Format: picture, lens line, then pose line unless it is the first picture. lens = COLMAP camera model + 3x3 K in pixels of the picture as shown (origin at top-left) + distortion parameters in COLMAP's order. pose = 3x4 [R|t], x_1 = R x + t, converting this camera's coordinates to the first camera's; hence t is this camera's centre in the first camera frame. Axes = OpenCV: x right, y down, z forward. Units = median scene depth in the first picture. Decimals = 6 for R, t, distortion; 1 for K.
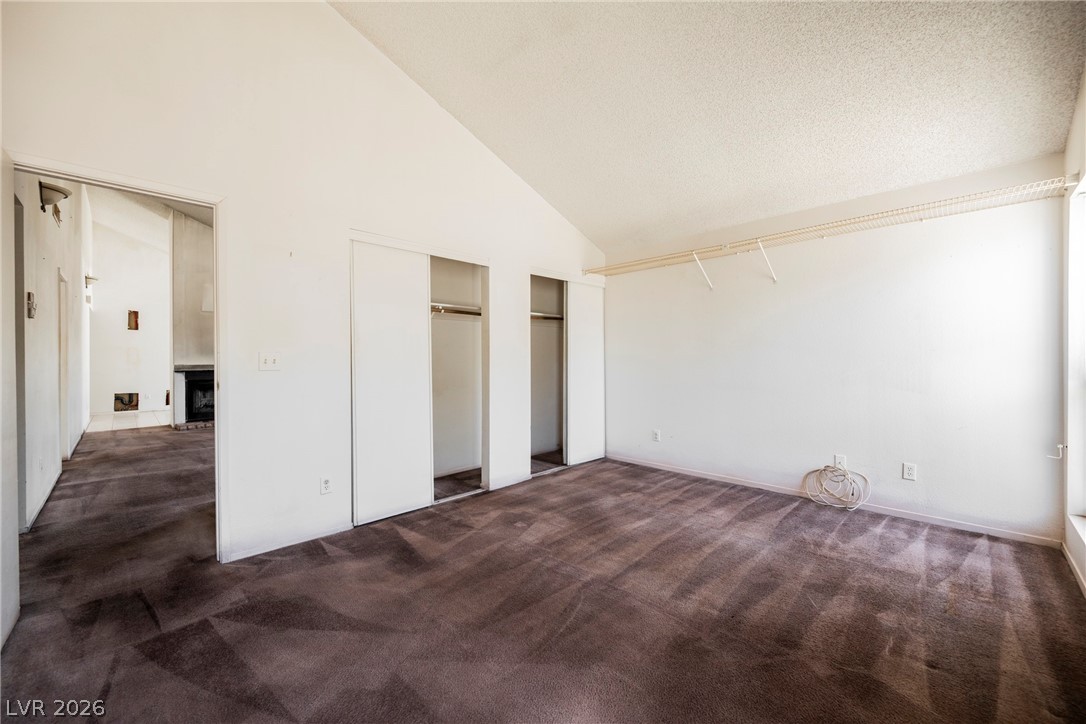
lens RADIAL K [[423.2, 0, 544.6], [0, 423.2, 362.6], [0, 0, 1]] dist [-0.000519, 0.000456]
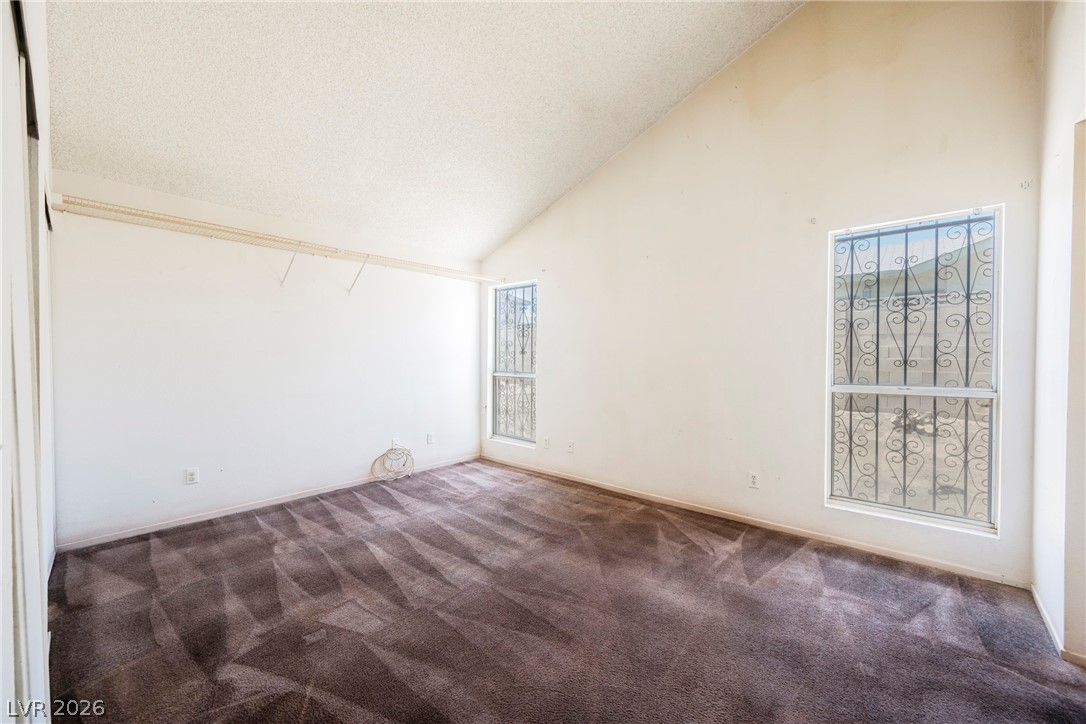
lens RADIAL K [[423.2, 0, 544.6], [0, 423.2, 362.6], [0, 0, 1]] dist [-0.000519, 0.000456]
pose [[-0.063376, -0.005517, 0.997974, -0.682360], [0.005192, 0.999969, 0.005858, -0.021263], [-0.997976, 0.005553, -0.063345, 0.684642]]
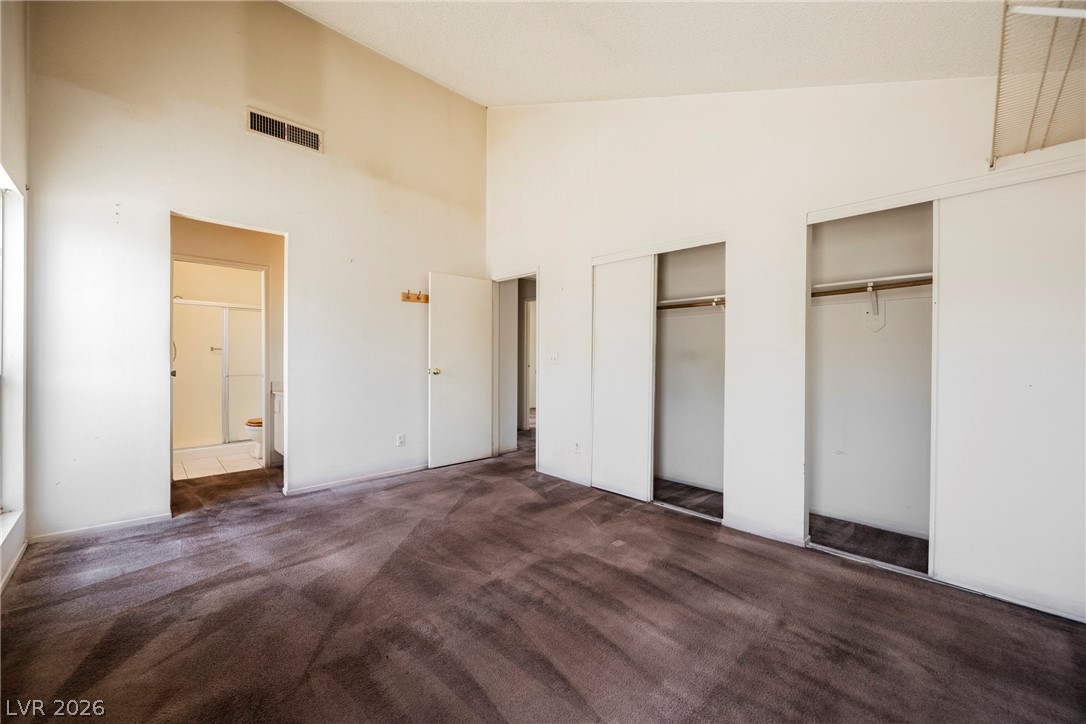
lens RADIAL K [[423.2, 0, 544.6], [0, 423.2, 362.6], [0, 0, 1]] dist [-0.000519, 0.000456]
pose [[-0.024117, 0.012305, -0.999633, 0.815608], [-0.008491, 0.999886, 0.012513, -0.007958], [0.999673, 0.008789, -0.024010, 0.844403]]
